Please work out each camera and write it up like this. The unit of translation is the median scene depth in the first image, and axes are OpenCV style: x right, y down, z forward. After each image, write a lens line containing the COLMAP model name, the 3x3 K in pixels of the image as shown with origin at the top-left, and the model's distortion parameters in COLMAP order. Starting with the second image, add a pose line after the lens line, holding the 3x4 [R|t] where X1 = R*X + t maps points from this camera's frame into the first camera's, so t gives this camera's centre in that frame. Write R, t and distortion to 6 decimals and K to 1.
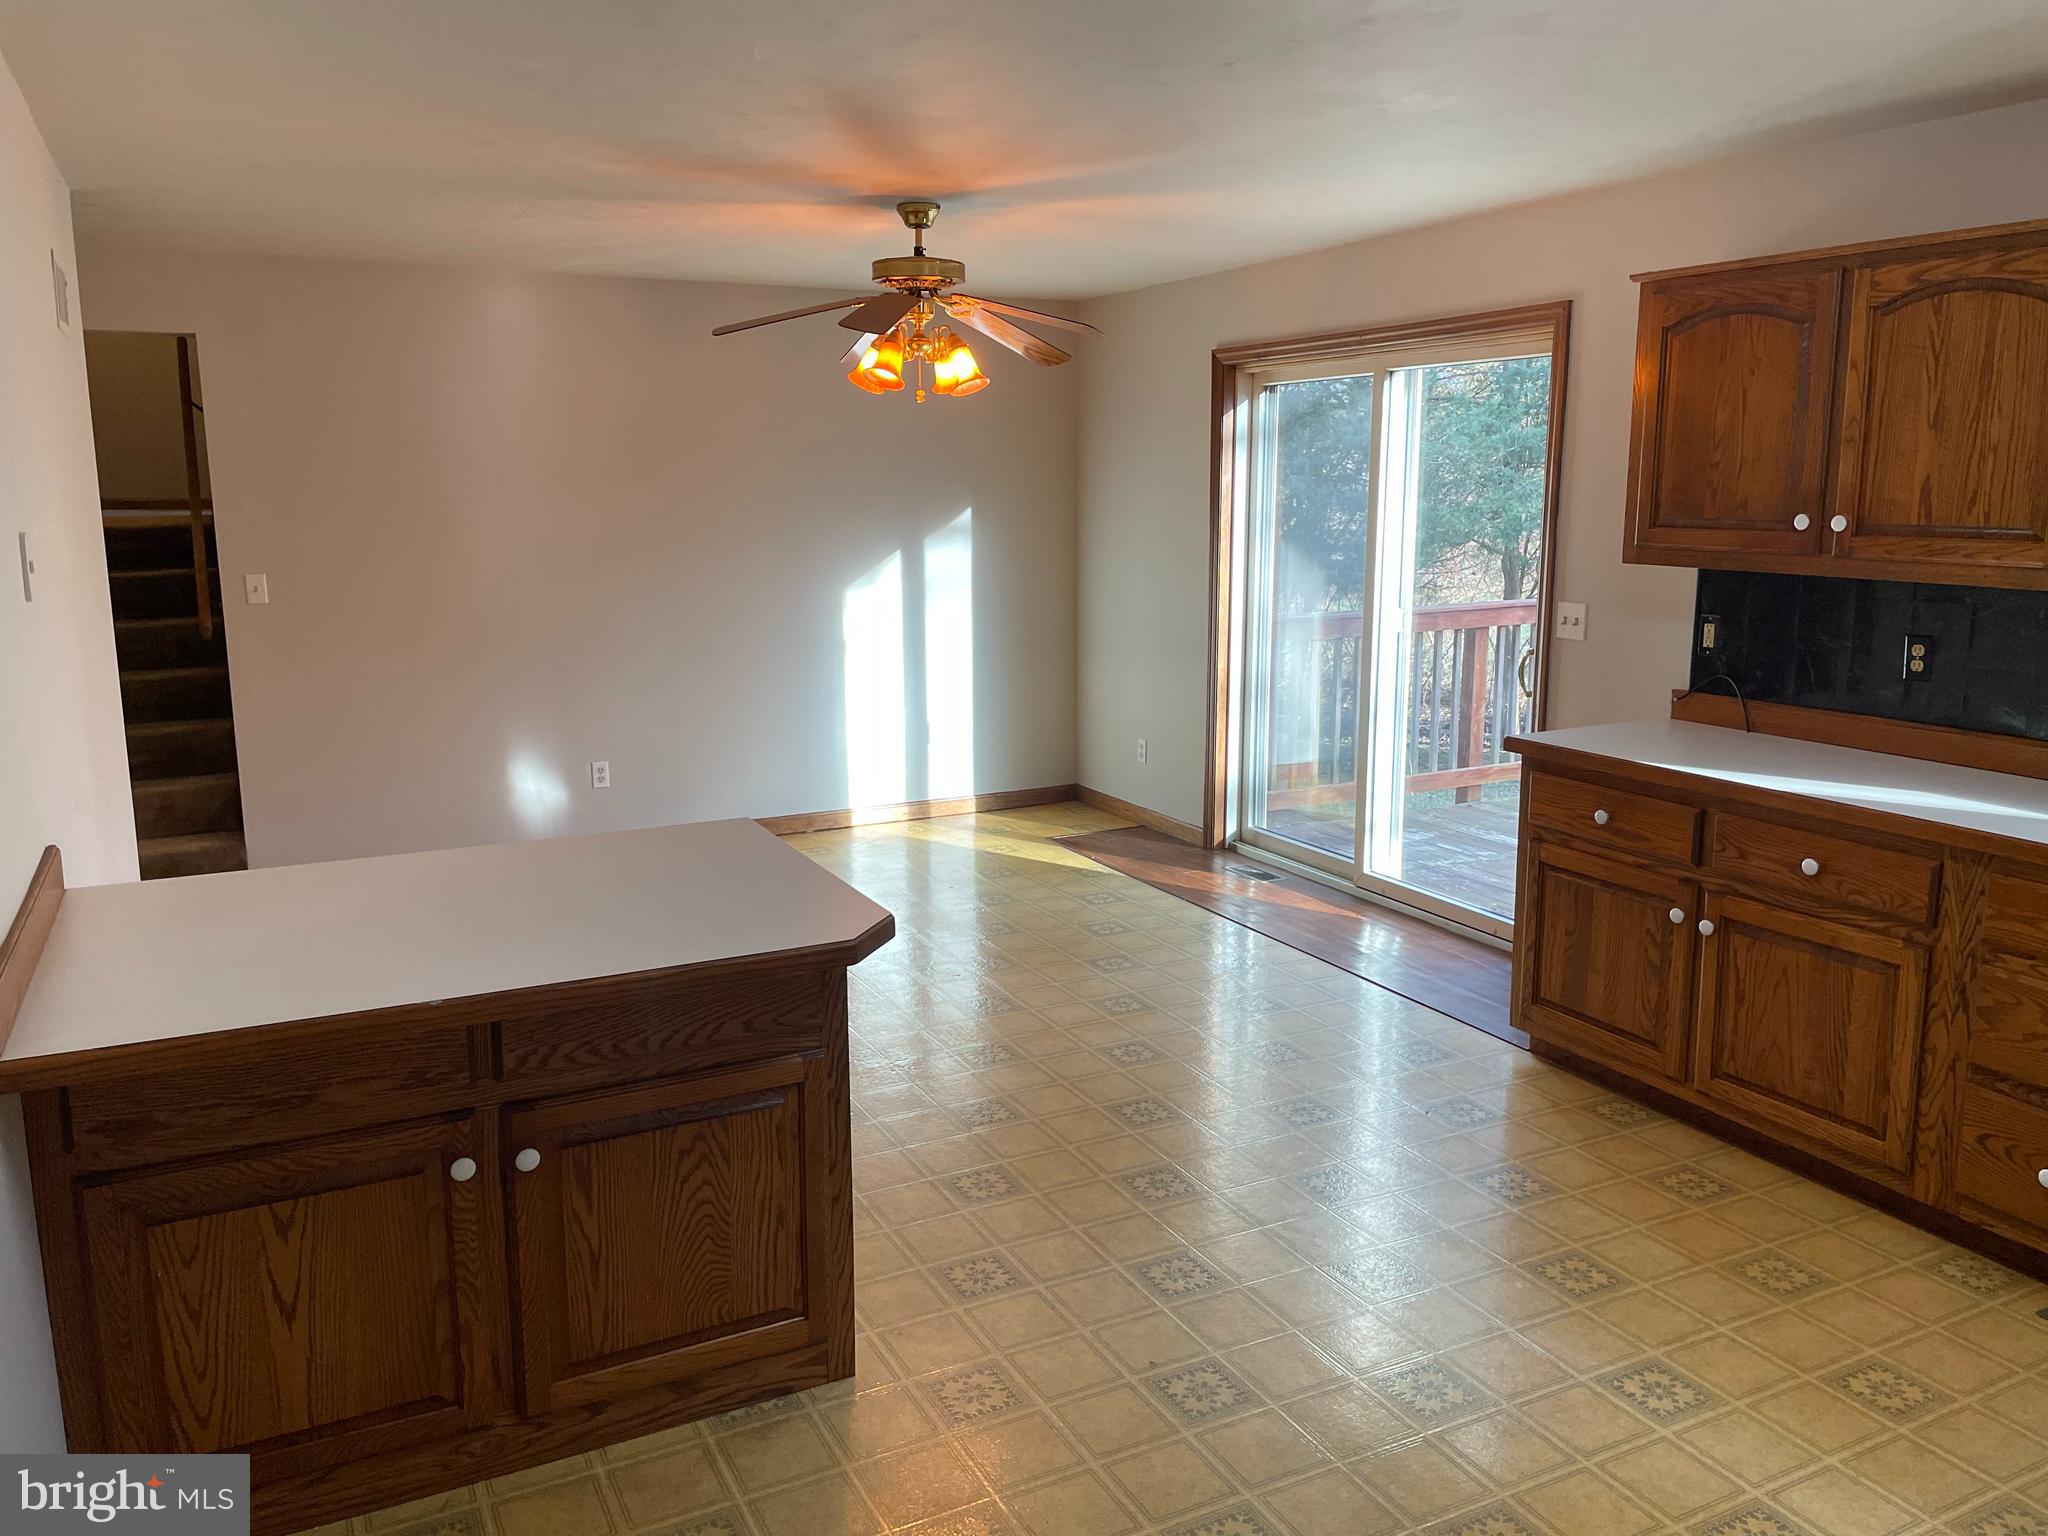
lens RADIAL K [[1541.0, 0, 1021.1], [0, 1541.0, 740.8], [0, 0, 1]] dist [0.097290, -0.136792]
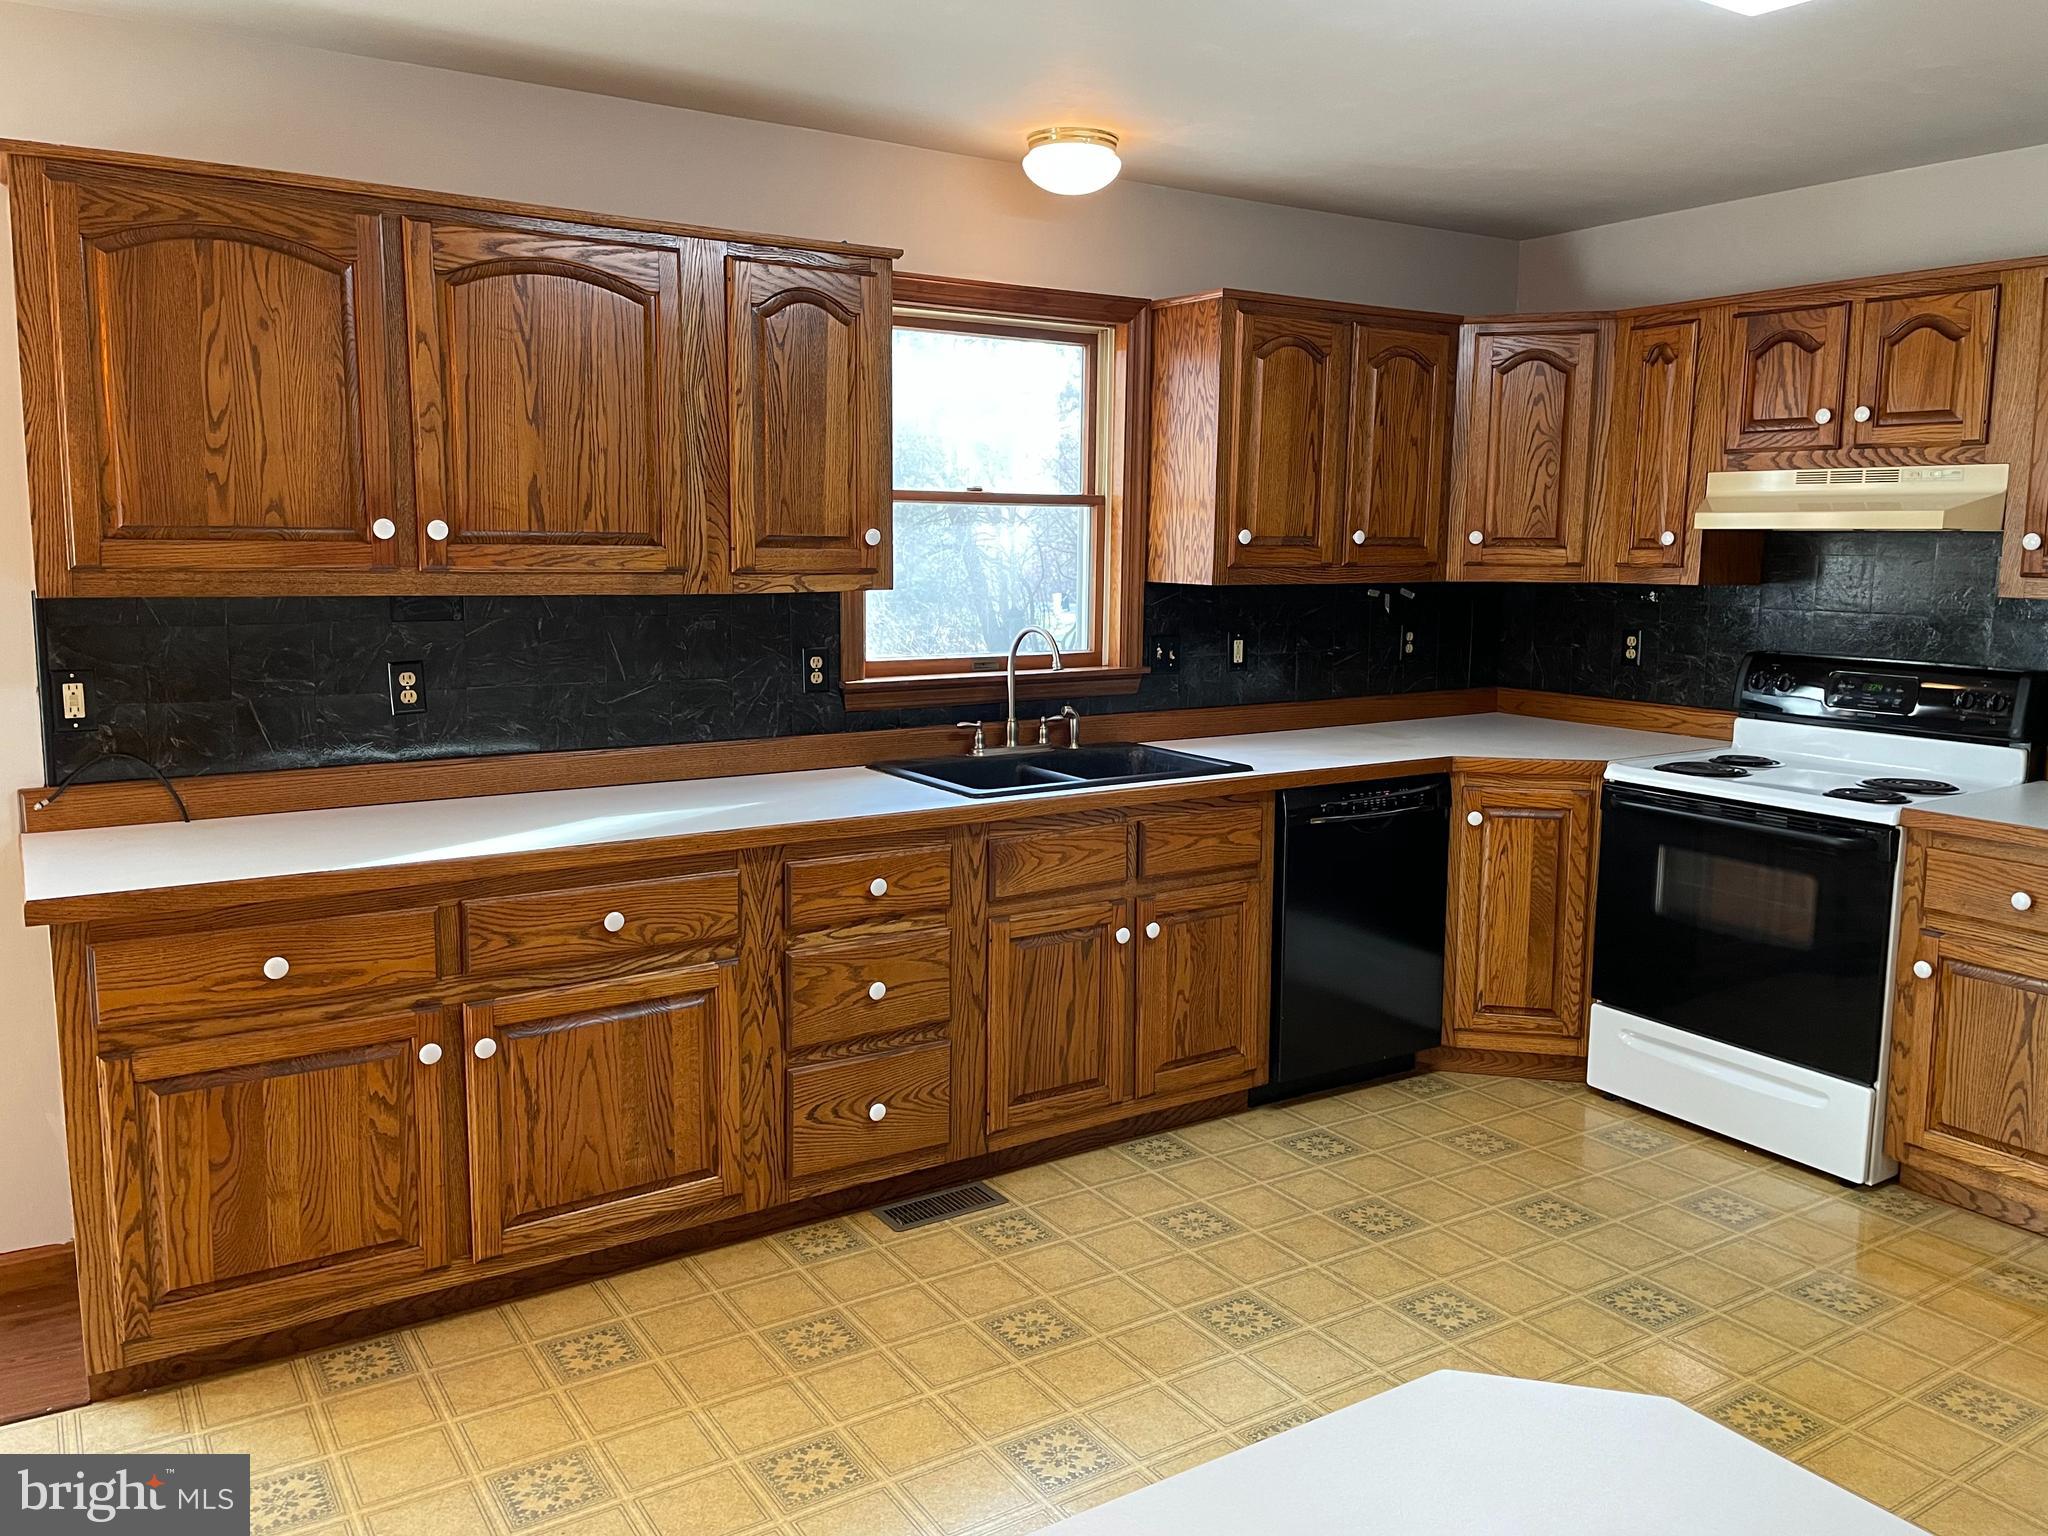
lens RADIAL K [[1541.0, 0, 1021.1], [0, 1541.0, 740.8], [0, 0, 1]] dist [0.097290, -0.136792]
pose [[-0.104482, -0.128276, 0.986220, -0.343989], [0.159824, 0.976593, 0.143955, -0.101571], [-0.981601, 0.172662, -0.081535, 0.800757]]
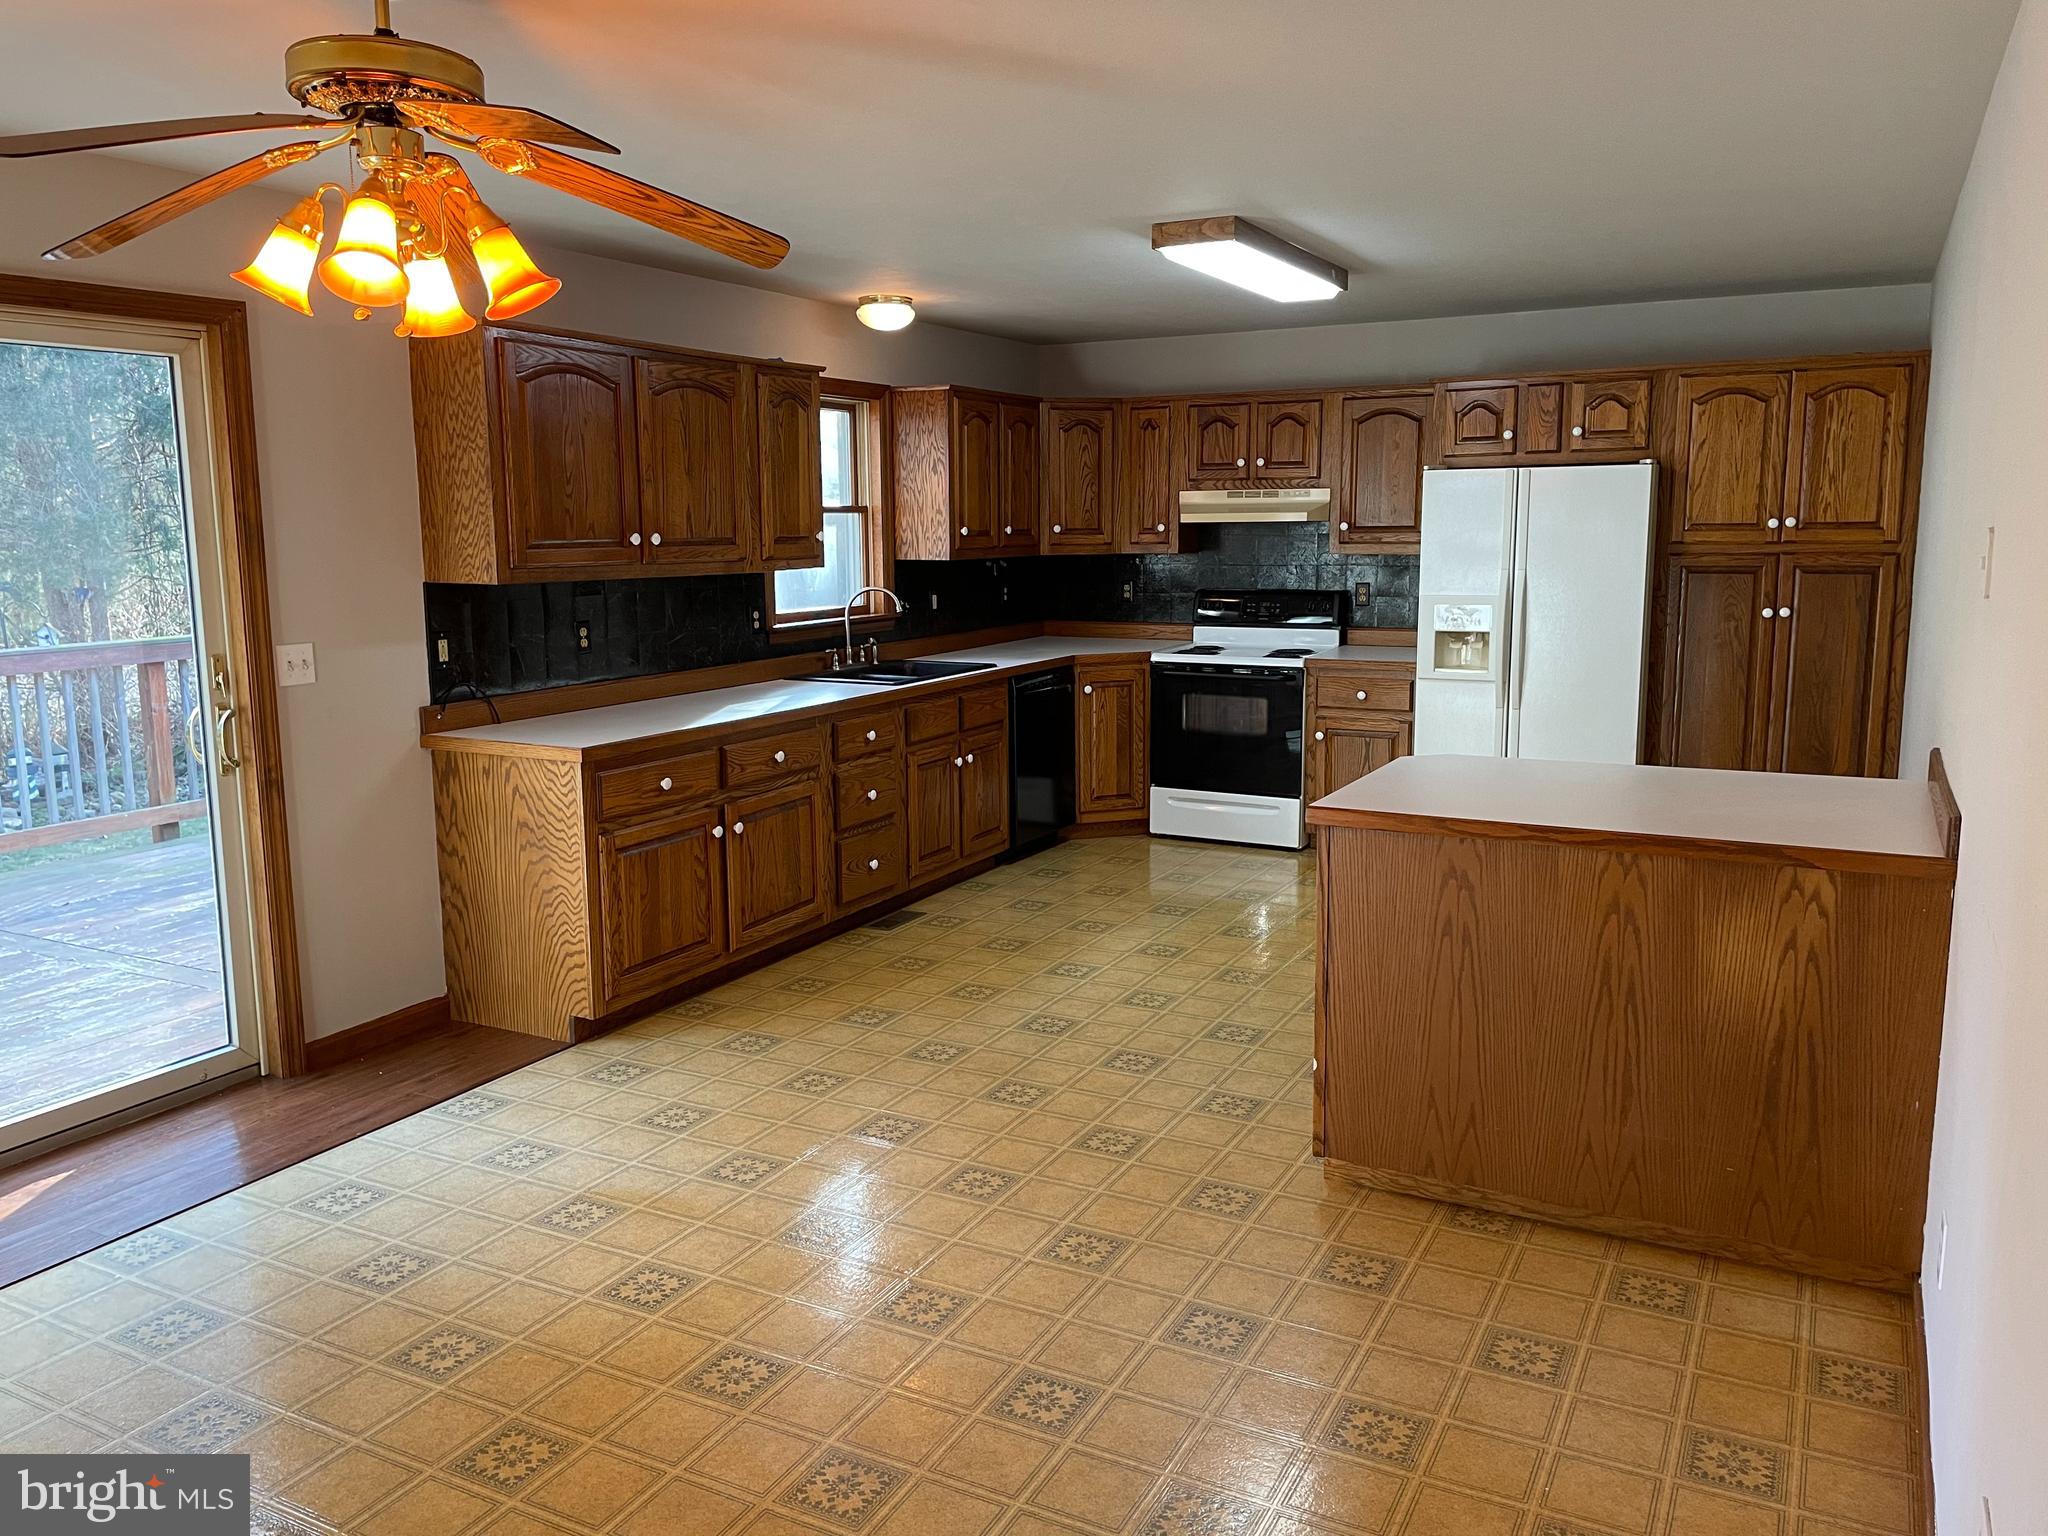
lens RADIAL K [[1541.0, 0, 1021.1], [0, 1541.0, 740.8], [0, 0, 1]] dist [0.097290, -0.136792]
pose [[-0.578921, -0.108355, 0.808152, -0.838150], [0.148680, 0.960487, 0.235286, -0.249444], [-0.801713, 0.256368, -0.539936, 1.571501]]
